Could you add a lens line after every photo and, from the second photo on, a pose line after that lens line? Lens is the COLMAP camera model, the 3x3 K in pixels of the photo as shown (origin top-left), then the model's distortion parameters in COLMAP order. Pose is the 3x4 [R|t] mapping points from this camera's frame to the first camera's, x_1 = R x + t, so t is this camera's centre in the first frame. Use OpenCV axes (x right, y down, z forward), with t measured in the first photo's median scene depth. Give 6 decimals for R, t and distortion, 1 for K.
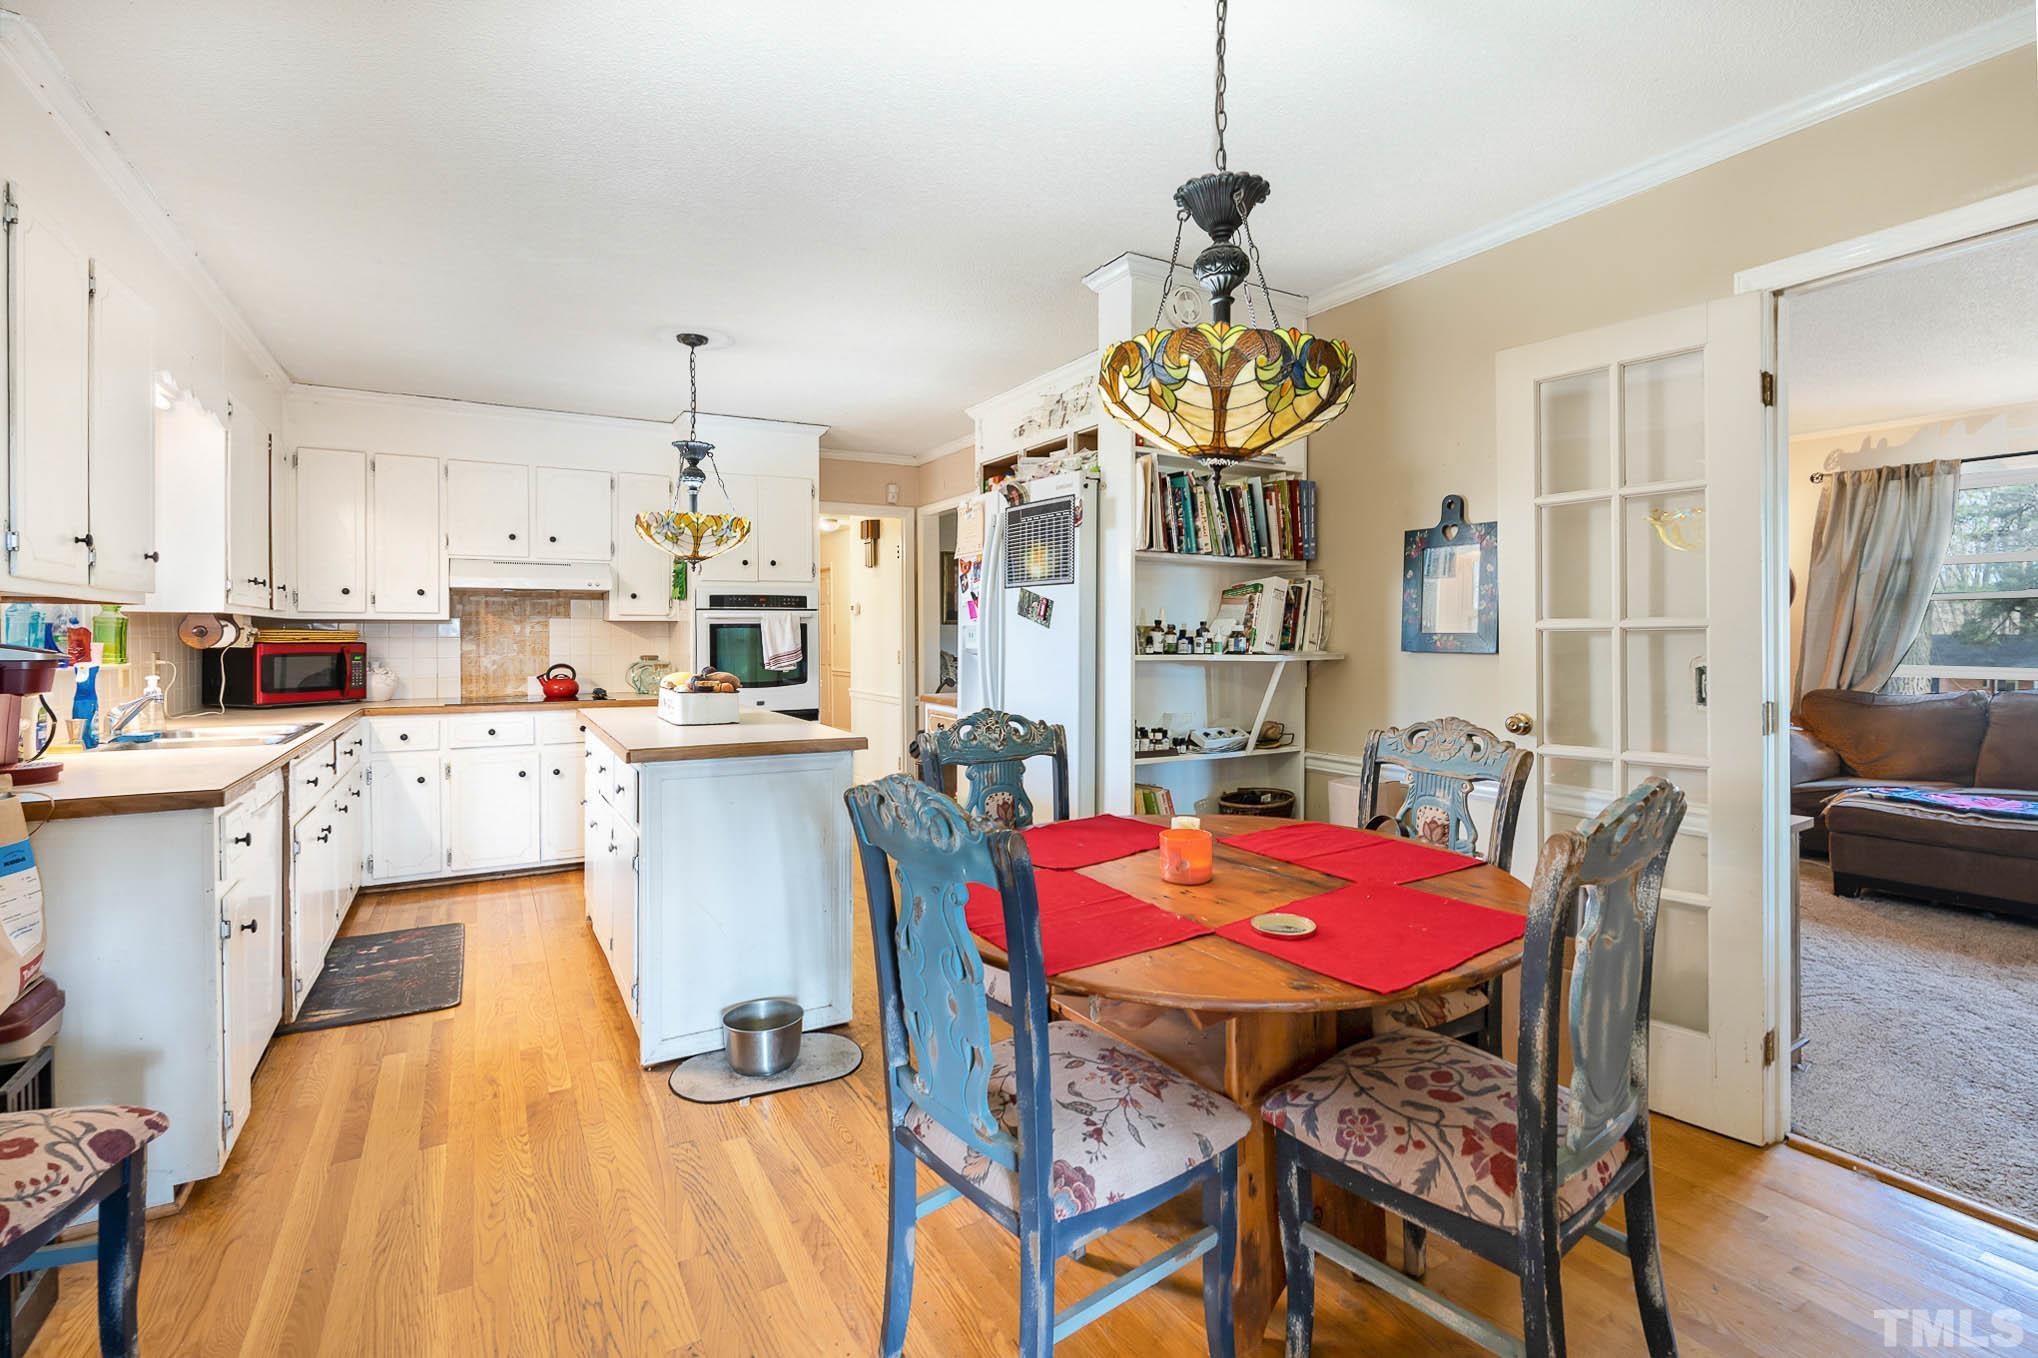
lens RADIAL K [[937.5, 0, 999.6], [0, 937.5, 641.7], [0, 0, 1]] dist [0.004300, 0.000703]
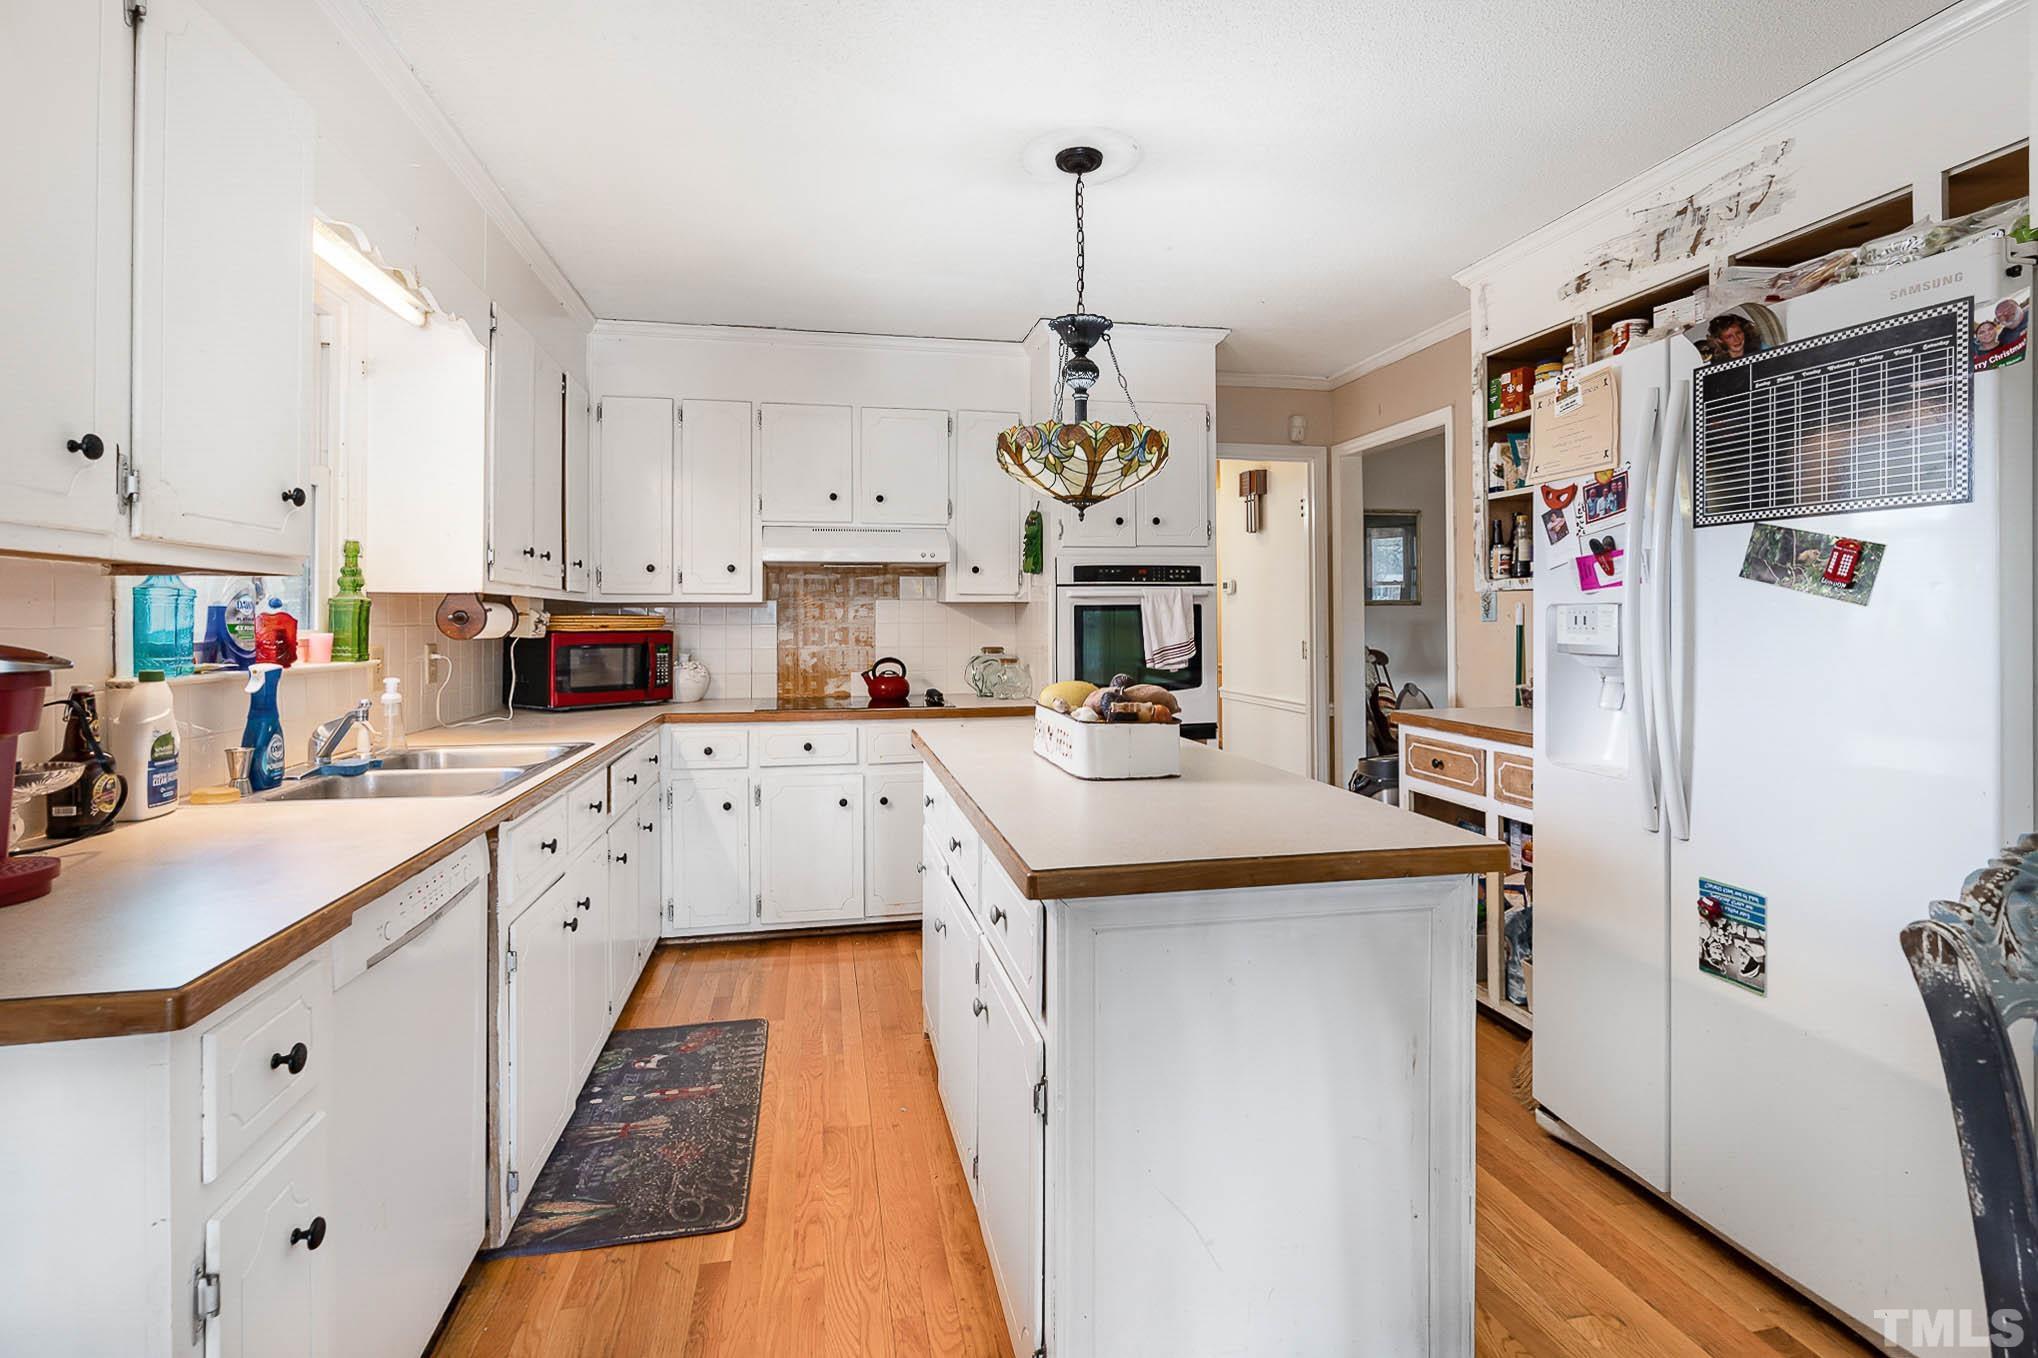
lens RADIAL K [[937.5, 0, 998.0], [0, 937.5, 619.0], [0, 0, 1]] dist [0.004300, 0.000703]
pose [[0.950092, -0.002517, -0.311959, -0.156280], [0.000042, 0.999968, -0.007939, -0.002779], [0.311969, 0.007530, 0.950063, 0.325157]]
